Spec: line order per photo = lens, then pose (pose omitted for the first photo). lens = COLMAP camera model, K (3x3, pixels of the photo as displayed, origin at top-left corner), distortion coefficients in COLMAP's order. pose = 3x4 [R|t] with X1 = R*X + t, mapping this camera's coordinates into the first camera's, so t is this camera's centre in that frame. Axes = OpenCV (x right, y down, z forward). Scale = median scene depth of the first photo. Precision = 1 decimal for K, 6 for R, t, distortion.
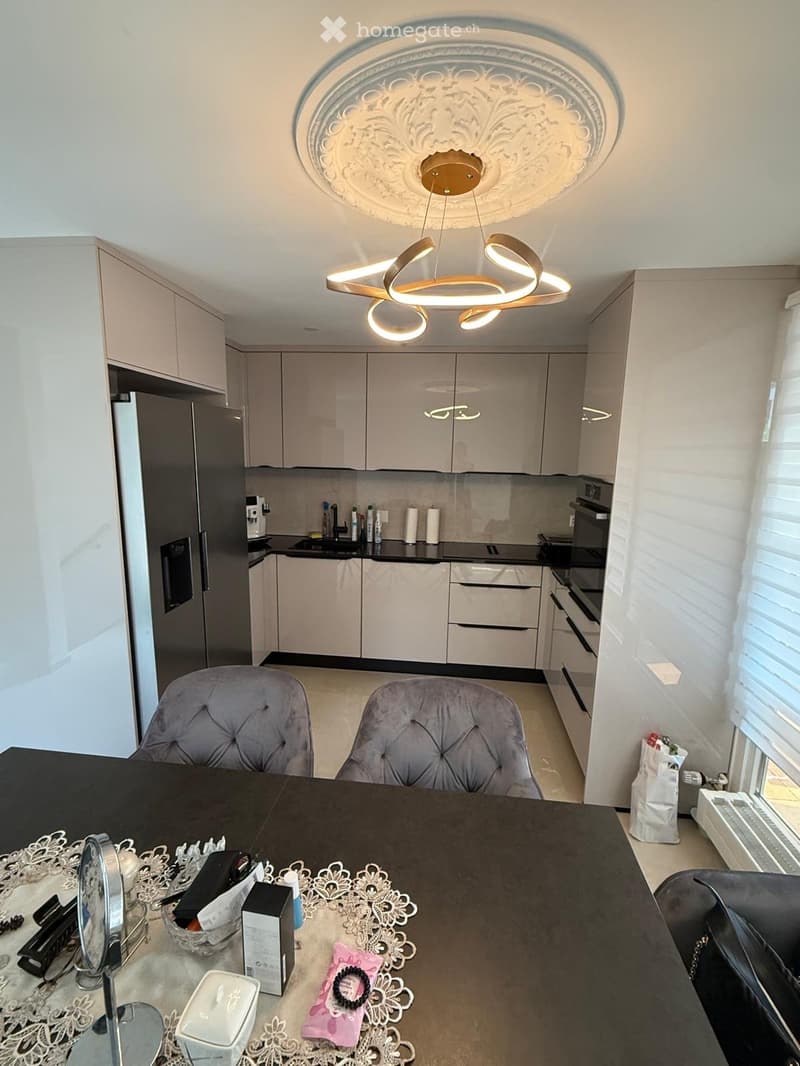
lens RADIAL K [[482.6, 0, 398.1], [0, 482.6, 539.4], [0, 0, 1]] dist [-0.000429, -0.000540]
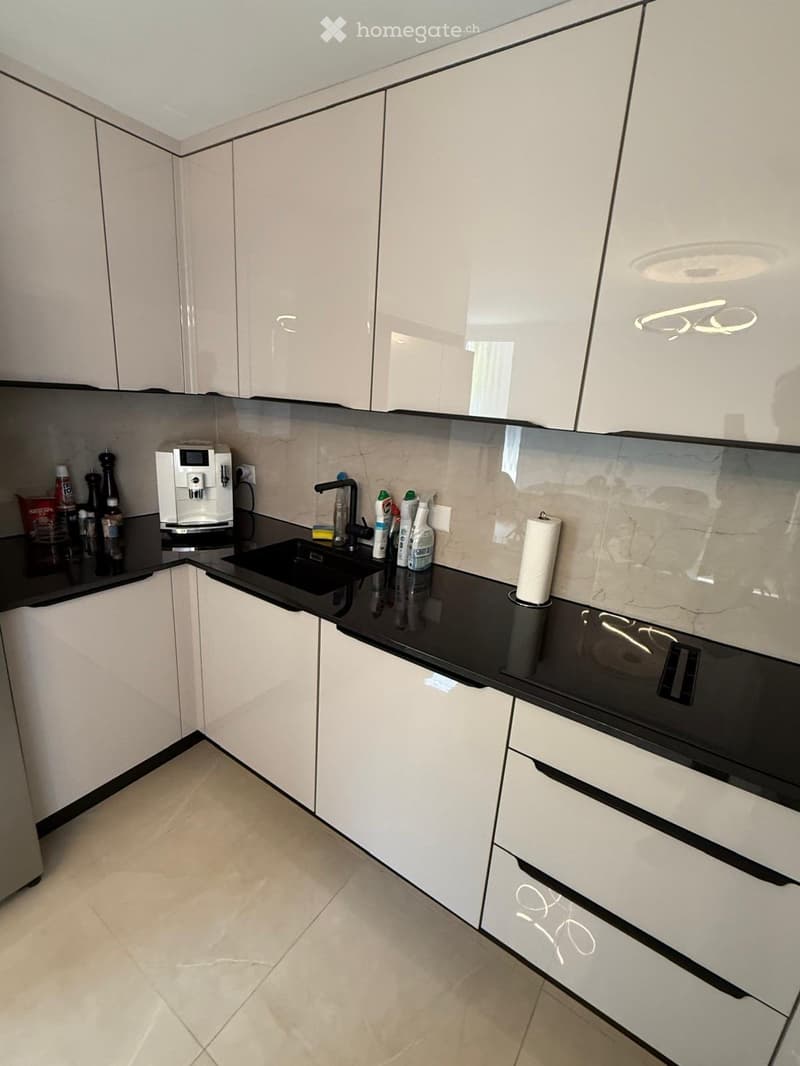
lens RADIAL K [[482.6, 0, 397.4], [0, 482.6, 534.3], [0, 0, 1]] dist [-0.000429, -0.000540]
pose [[0.882184, 0.167208, -0.440218, 0.143790], [-0.131092, 0.985085, 0.111458, -0.079466], [0.452289, -0.040618, 0.890946, 0.569194]]
